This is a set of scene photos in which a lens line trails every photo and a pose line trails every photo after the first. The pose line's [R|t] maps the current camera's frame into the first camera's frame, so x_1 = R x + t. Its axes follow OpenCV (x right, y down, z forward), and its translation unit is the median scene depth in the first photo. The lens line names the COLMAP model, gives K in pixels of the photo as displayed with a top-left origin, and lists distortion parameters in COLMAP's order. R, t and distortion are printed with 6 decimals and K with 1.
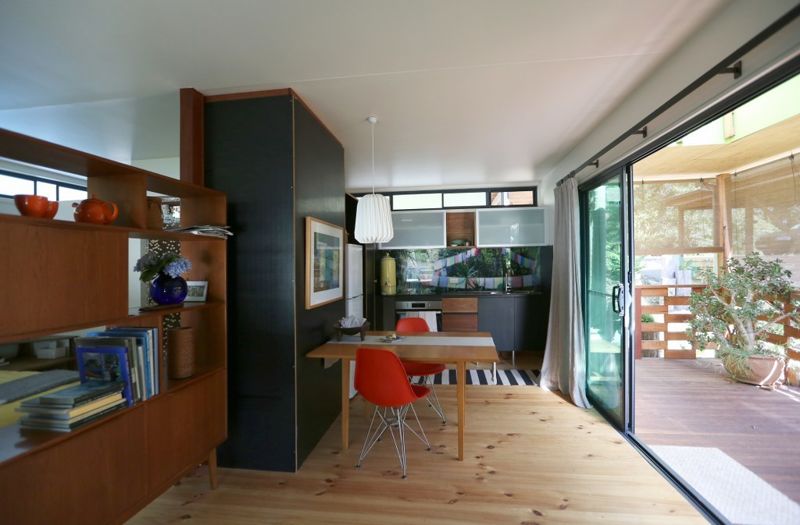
lens RADIAL K [[385.4, 0, 400.0], [0, 385.4, 262.5], [0, 0, 1]] dist [-0.015793, 0.010523]
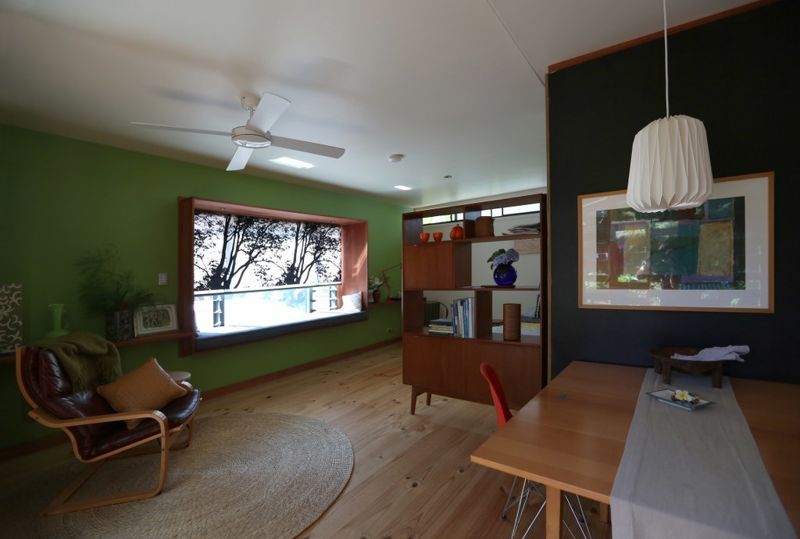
lens RADIAL K [[371.5, 0, 399.6], [0, 371.5, 251.5], [0, 0, 1]] dist [0.000712, 0.000003]
pose [[-0.461525, -0.016998, -0.886964, 0.948266], [0.044683, 0.998102, -0.042379, 0.029102], [0.886001, -0.059191, -0.459889, 1.527224]]
